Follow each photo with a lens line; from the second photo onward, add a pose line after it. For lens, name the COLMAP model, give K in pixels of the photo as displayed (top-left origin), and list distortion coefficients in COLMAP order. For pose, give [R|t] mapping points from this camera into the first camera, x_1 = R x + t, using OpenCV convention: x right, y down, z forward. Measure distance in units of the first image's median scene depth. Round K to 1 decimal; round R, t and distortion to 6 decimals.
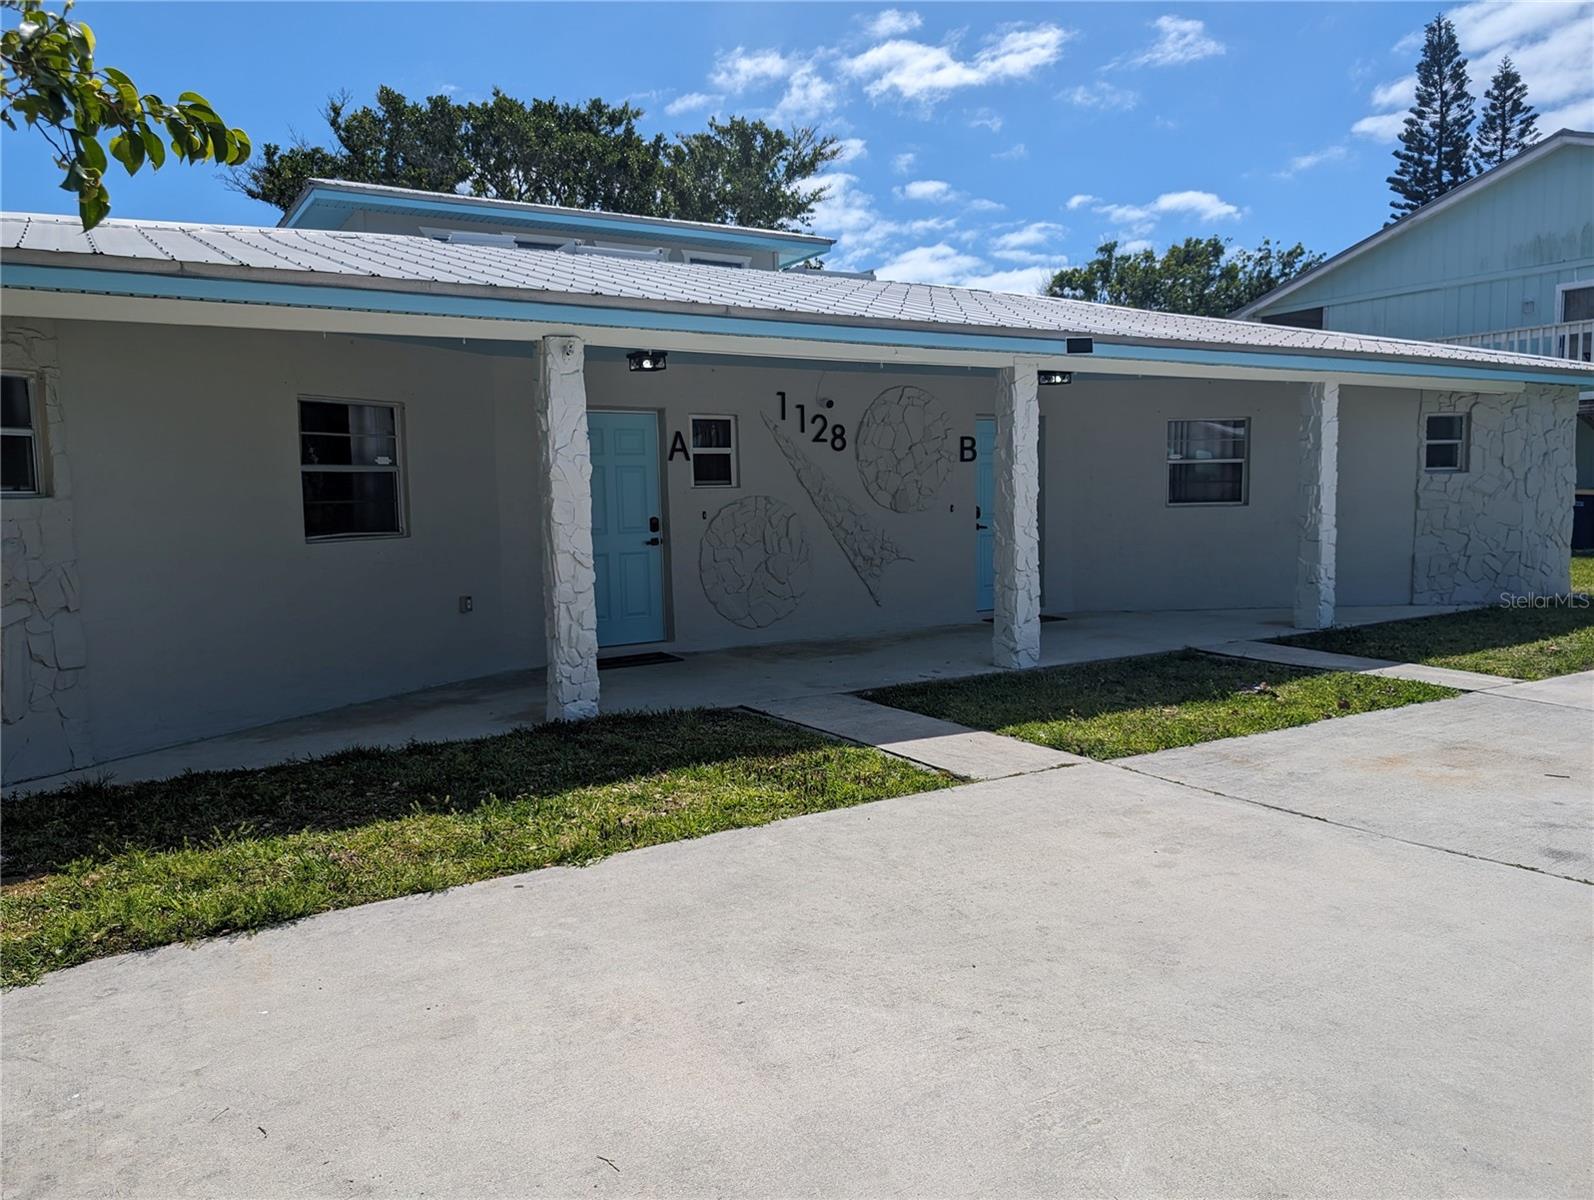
lens RADIAL K [[1134.9, 0, 792.1], [0, 1134.9, 595.9], [0, 0, 1]] dist [0.007578, -0.007638]
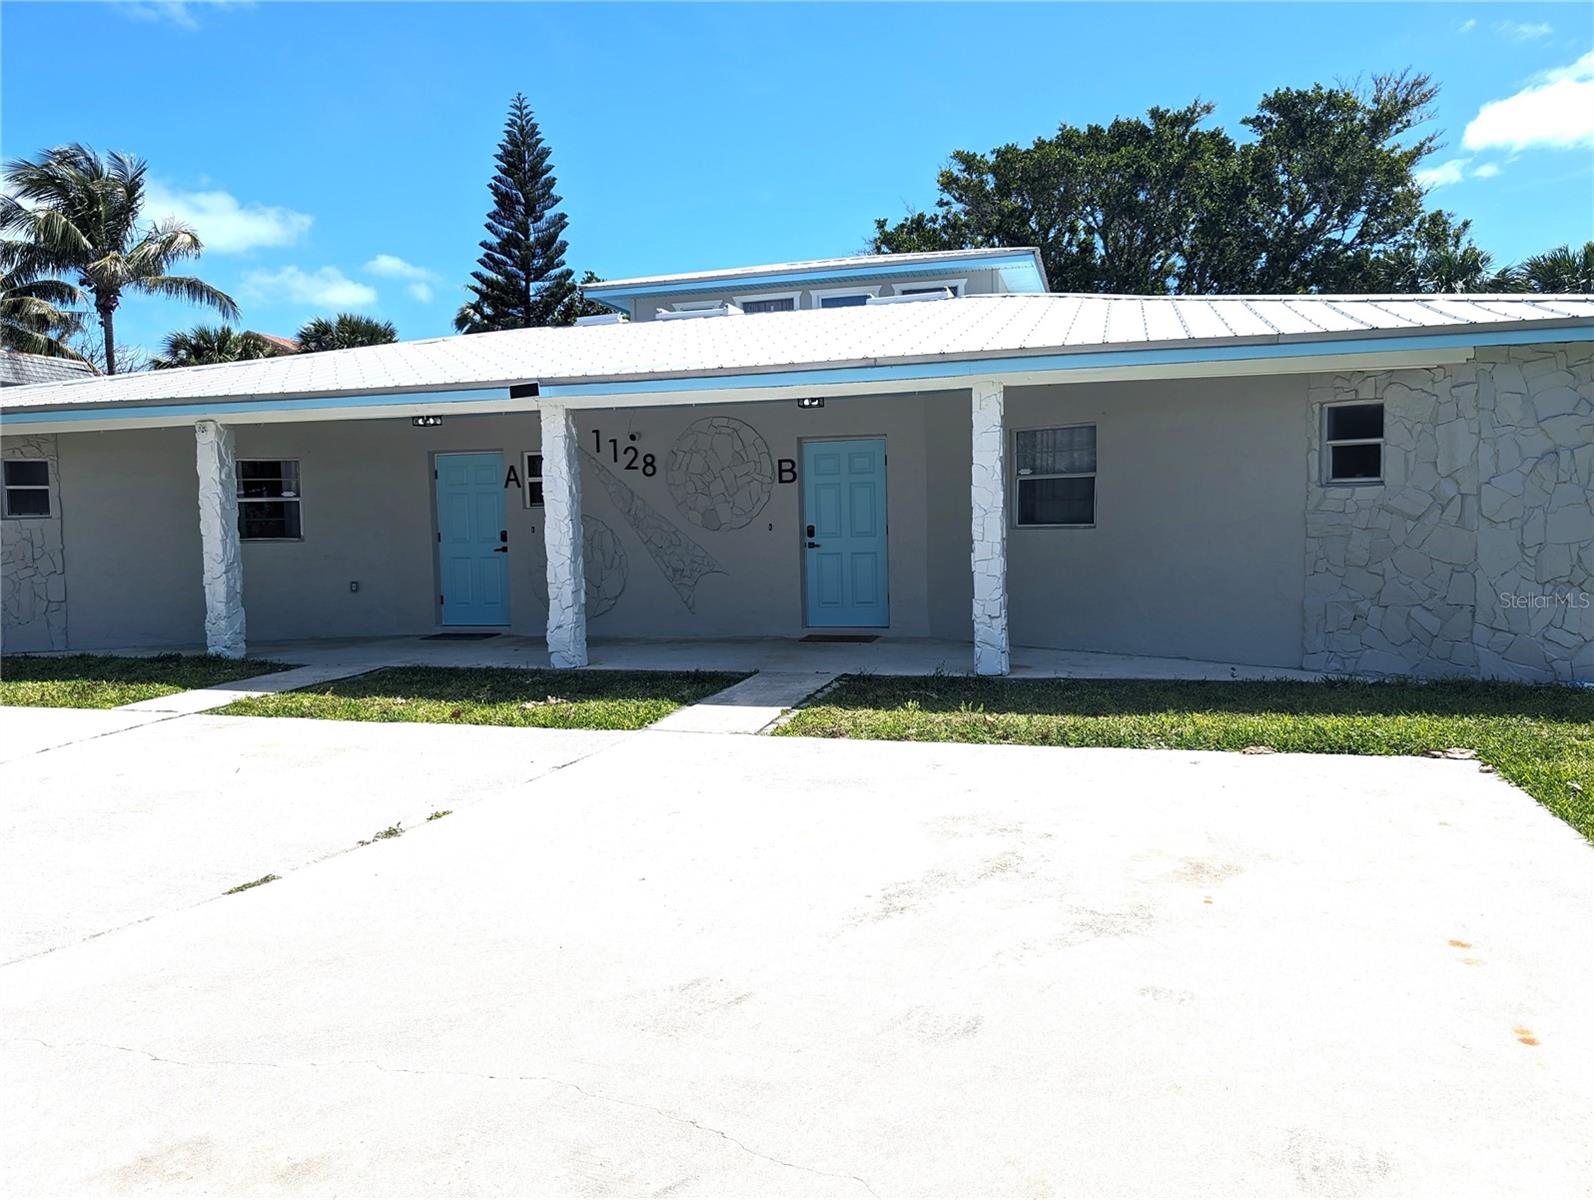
lens RADIAL K [[1110.2, 0, 799.2], [0, 1110.2, 574.0], [0, 0, 1]] dist [0.029820, -0.060022]
pose [[0.690363, 0.045793, -0.722012, 0.973680], [-0.060234, 0.998168, 0.005715, -0.043531], [0.720951, 0.039544, 0.691857, 0.324483]]
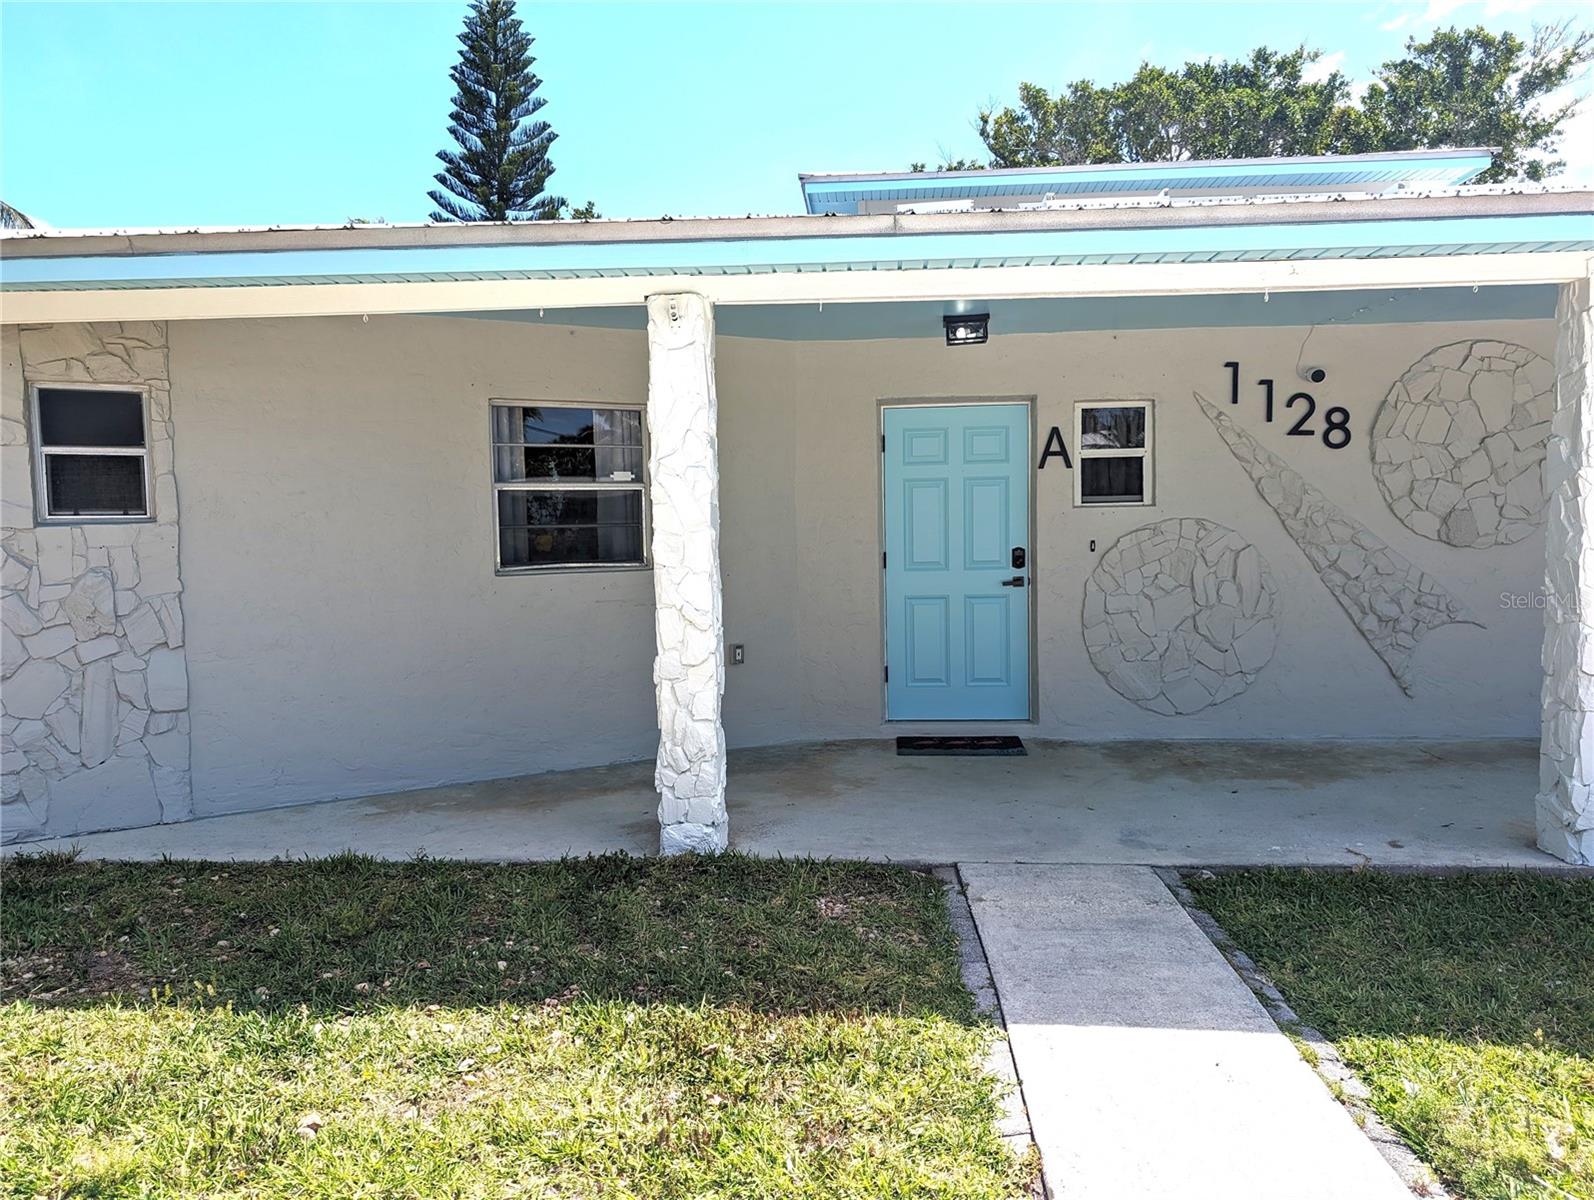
lens RADIAL K [[1134.9, 0, 792.1], [0, 1134.9, 595.9], [0, 0, 1]] dist [0.007578, -0.007638]
pose [[0.816834, 0.048787, -0.574806, 0.161580], [-0.052966, 0.998551, 0.009484, -0.035062], [0.574436, 0.022698, 0.818235, 0.304211]]
